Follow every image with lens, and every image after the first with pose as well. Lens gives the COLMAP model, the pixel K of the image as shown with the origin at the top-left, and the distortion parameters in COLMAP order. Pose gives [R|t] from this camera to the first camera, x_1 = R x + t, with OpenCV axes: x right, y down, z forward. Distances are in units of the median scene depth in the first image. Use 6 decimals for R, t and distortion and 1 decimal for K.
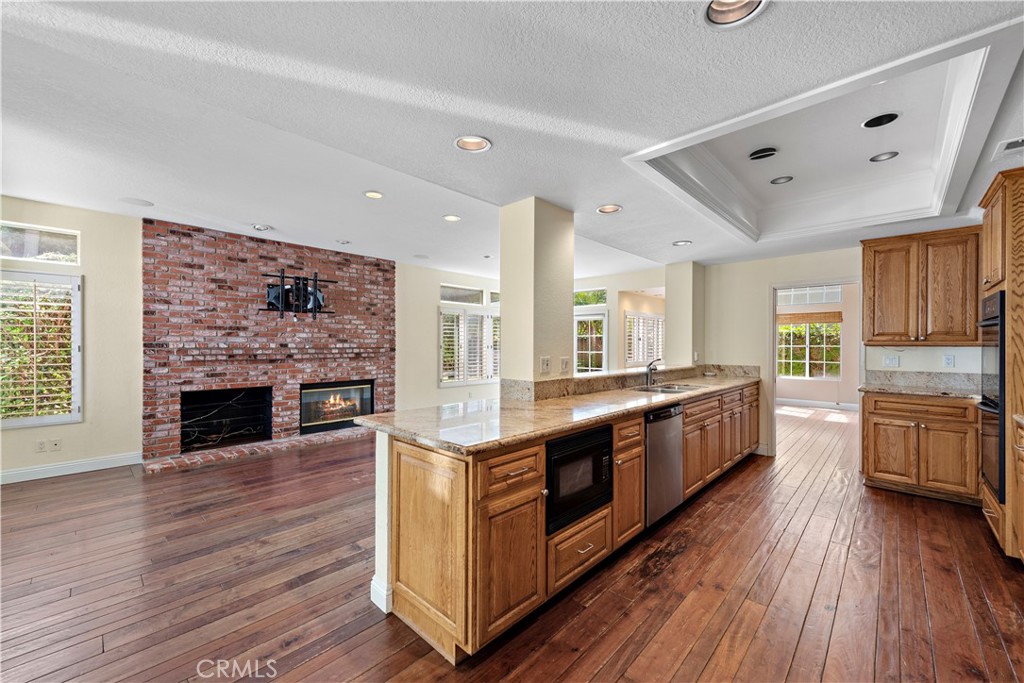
lens RADIAL K [[404.8, 0, 508.7], [0, 404.8, 345.4], [0, 0, 1]] dist [0.008785, -0.000066]
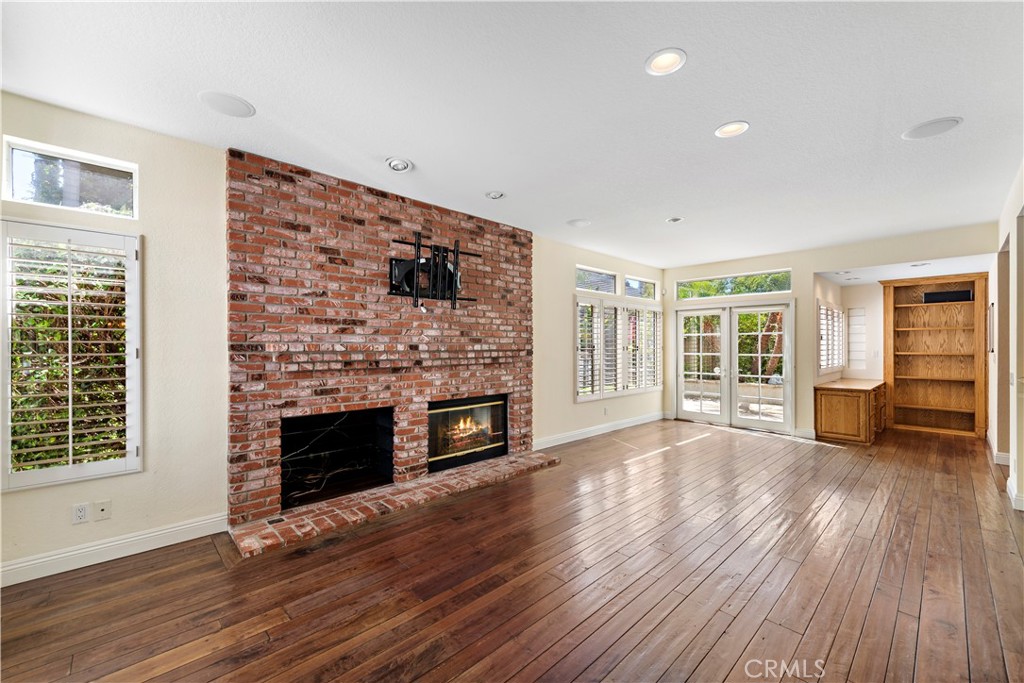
lens RADIAL K [[417.4, 0, 512.4], [0, 417.4, 346.3], [0, 0, 1]] dist [0.010788, -0.000546]
pose [[0.998616, -0.000418, -0.052588, -0.369815], [0.000511, 0.999998, 0.001763, -0.003033], [0.052587, -0.001788, 0.998615, 0.322823]]
